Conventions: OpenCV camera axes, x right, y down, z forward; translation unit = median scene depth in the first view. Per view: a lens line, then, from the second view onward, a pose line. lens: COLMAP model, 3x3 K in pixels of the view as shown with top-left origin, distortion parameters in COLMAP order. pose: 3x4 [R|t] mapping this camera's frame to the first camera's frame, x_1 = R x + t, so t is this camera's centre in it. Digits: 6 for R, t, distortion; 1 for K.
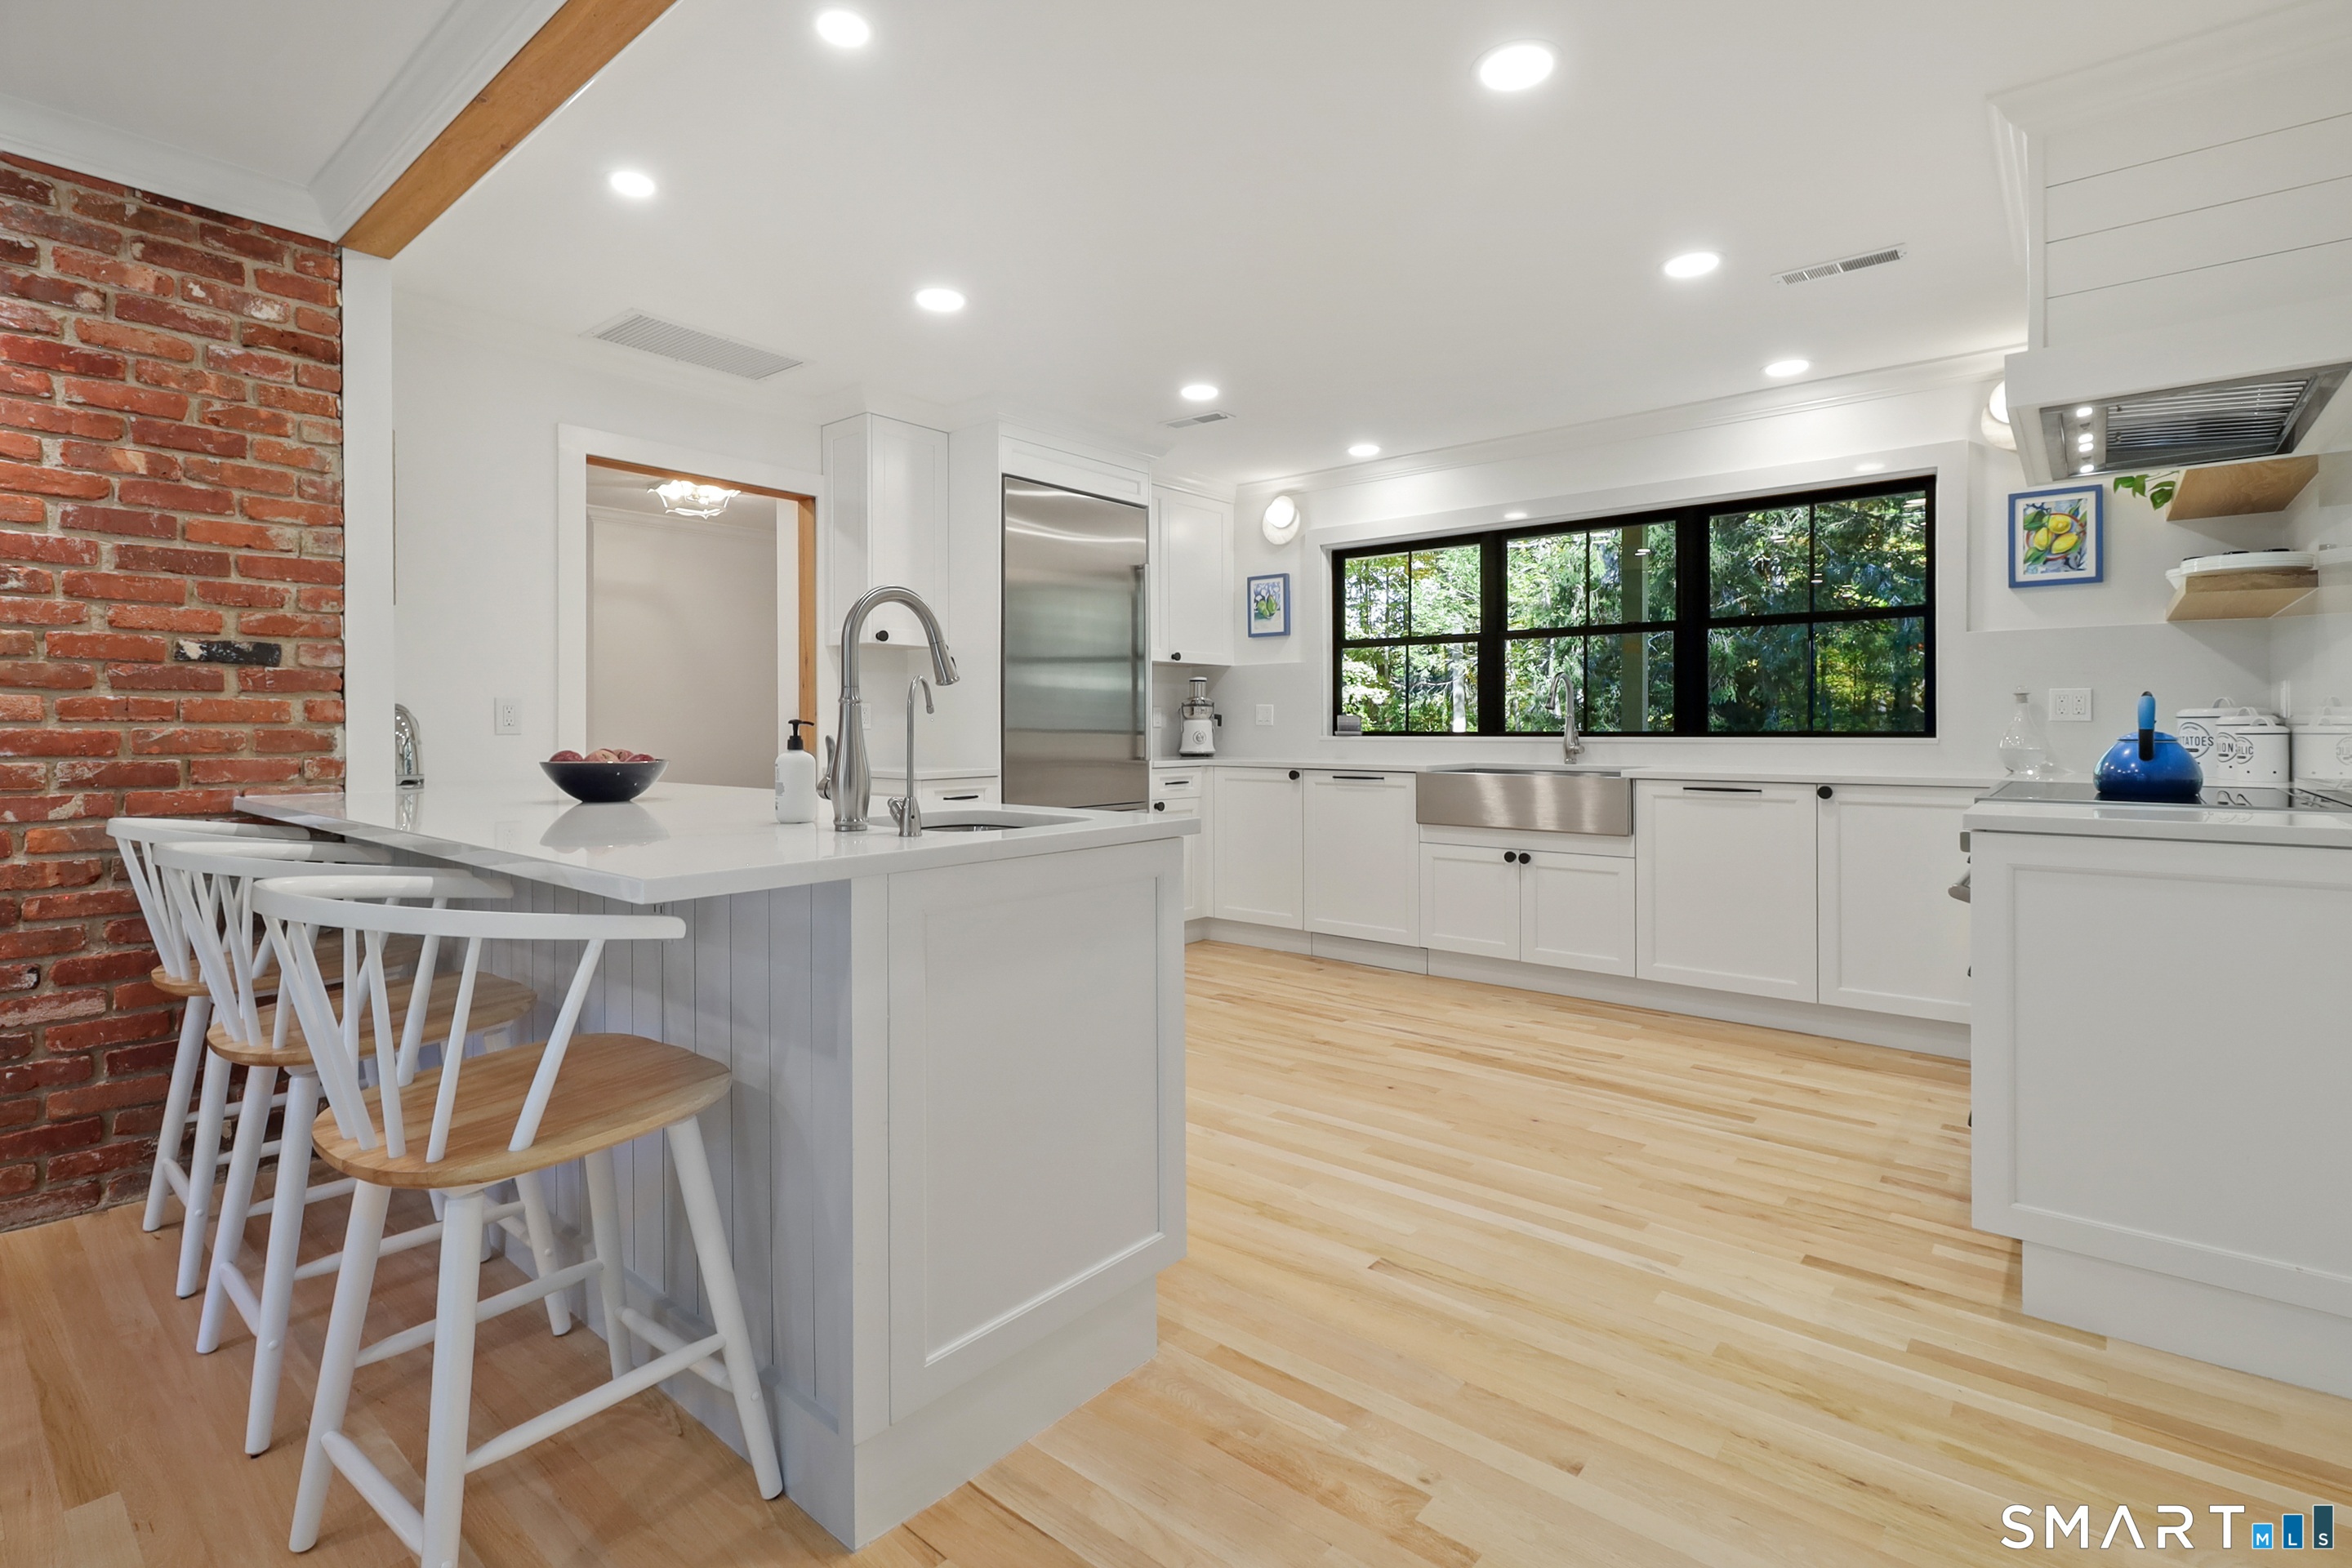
lens RADIAL K [[1088.2, 0, 1178.5], [0, 1088.2, 748.9], [0, 0, 1]] dist [0.000353, -0.000431]
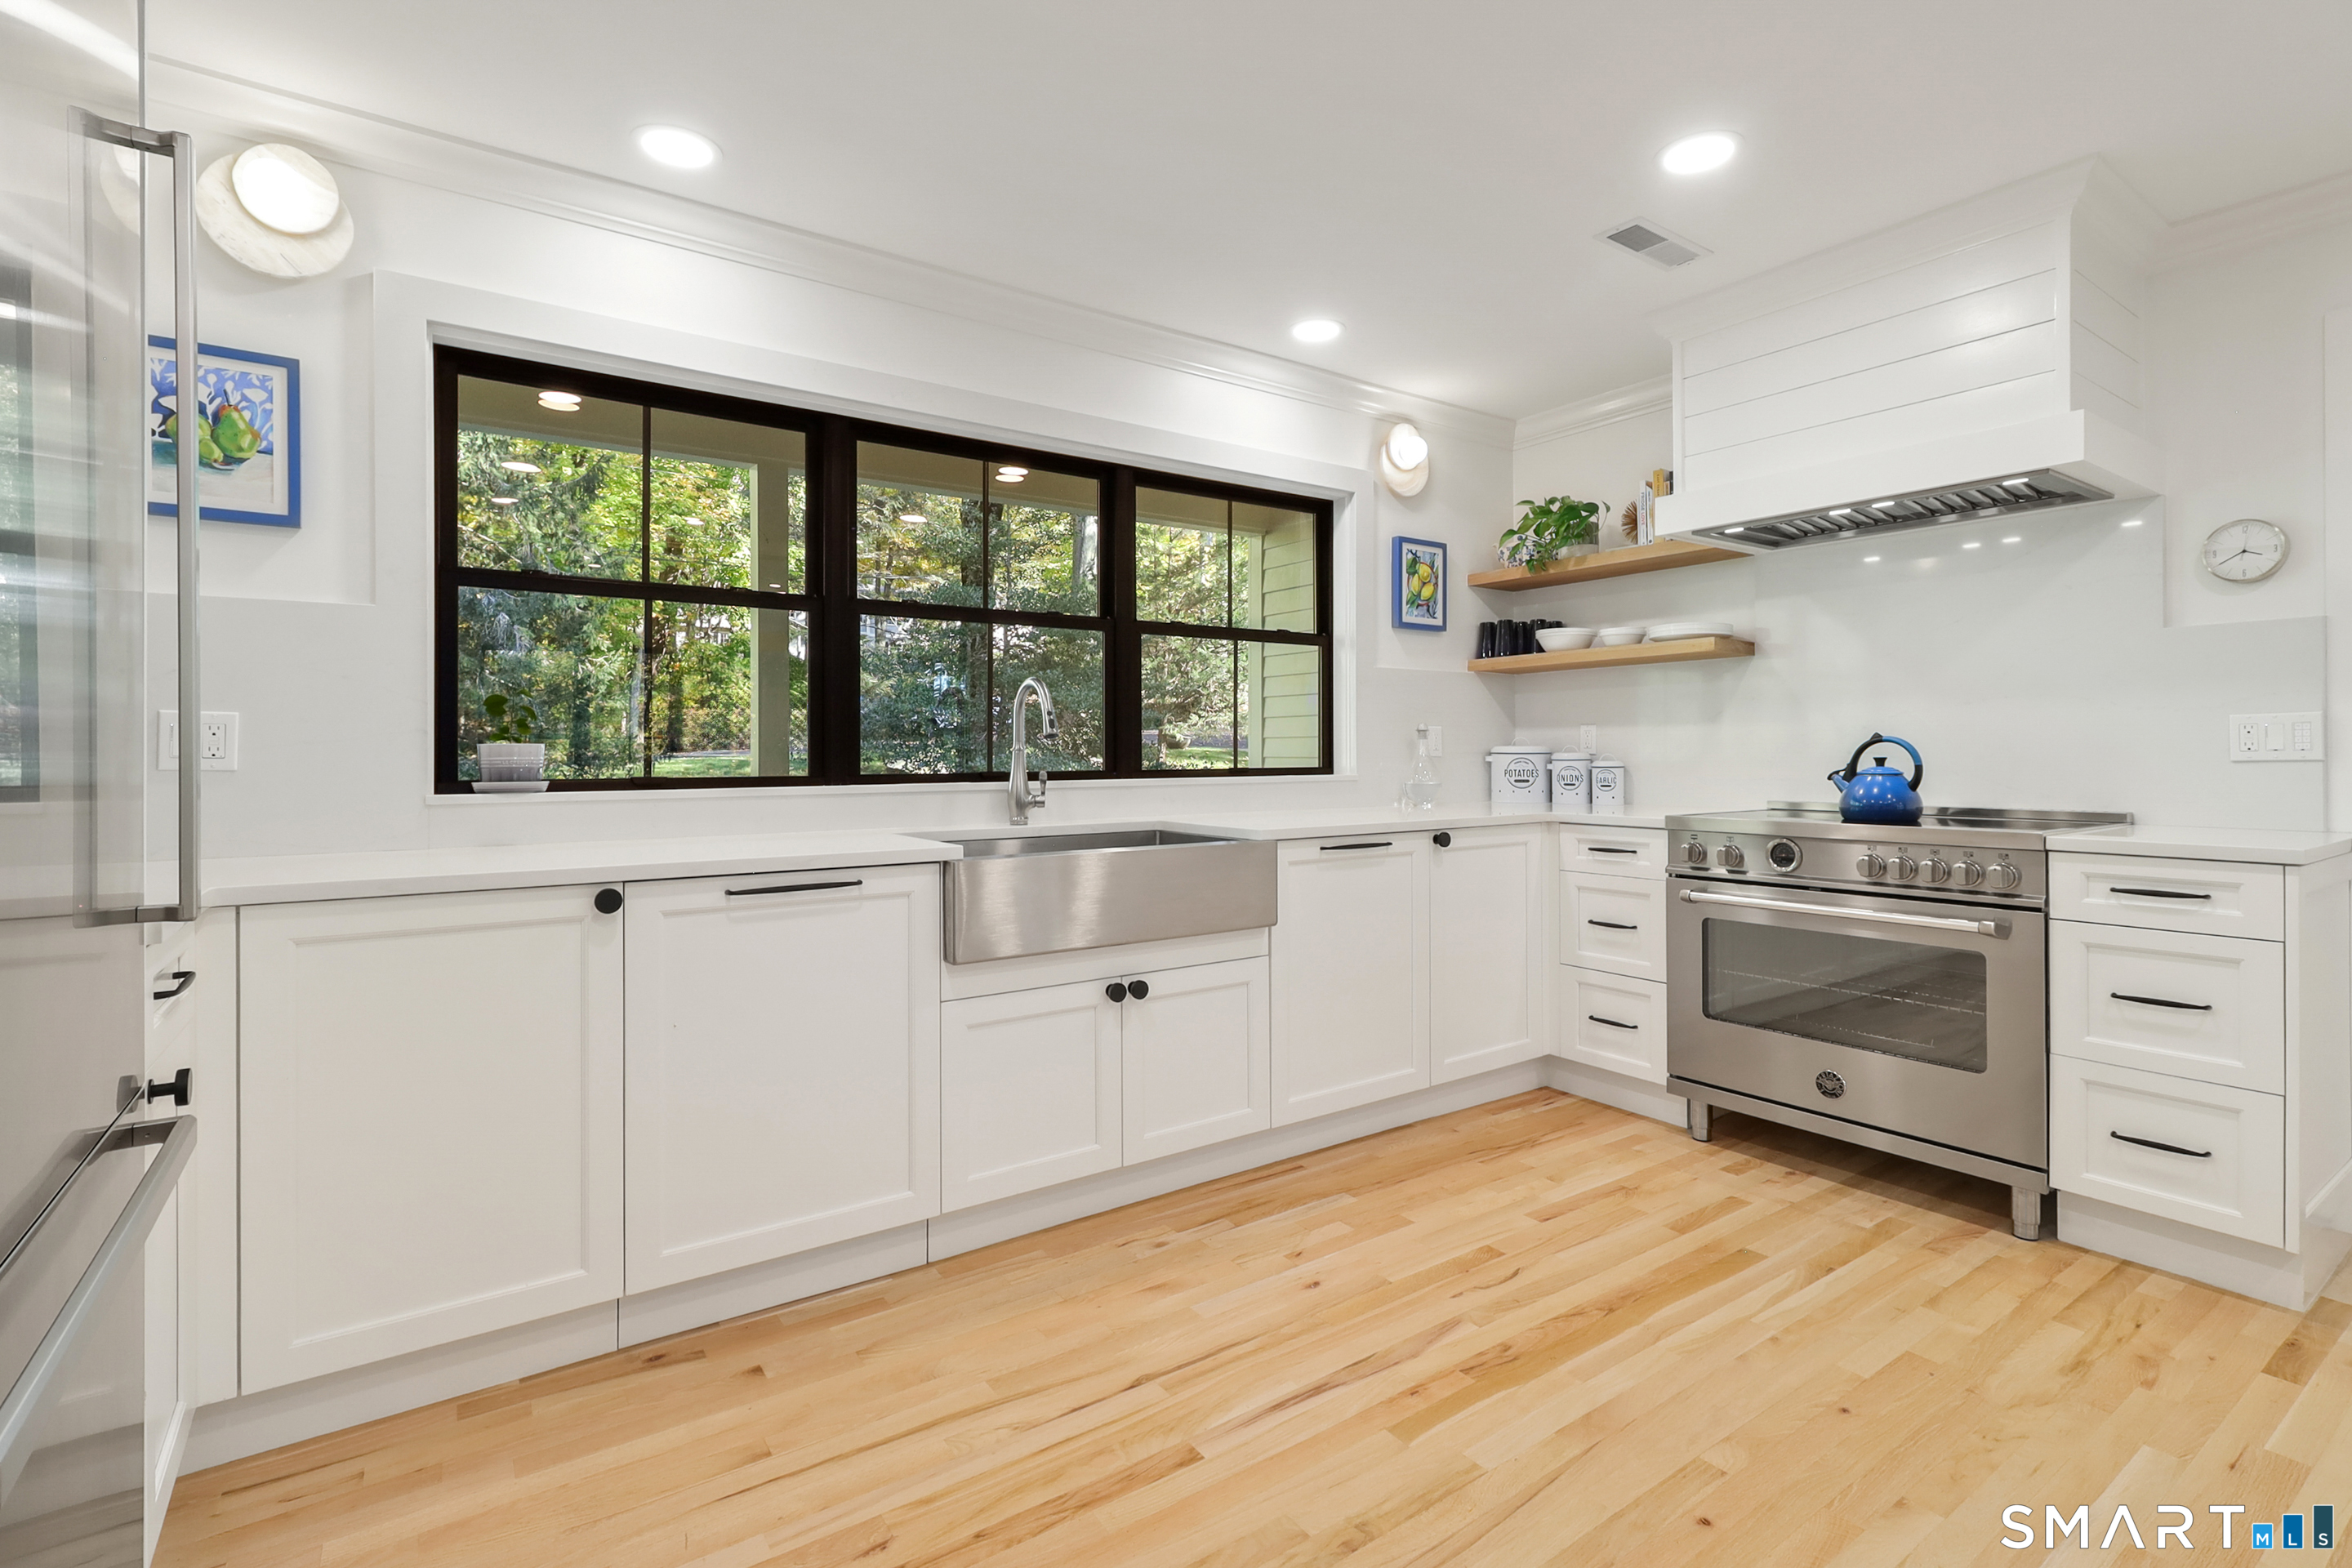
lens RADIAL K [[1088.2, 0, 1178.5], [0, 1088.2, 748.9], [0, 0, 1]] dist [0.000353, -0.000431]
pose [[0.246606, 0.000878, 0.969115, -0.290828], [0.020190, 0.999778, -0.006044, -0.030516], [-0.968905, 0.021057, 0.246534, 0.961344]]
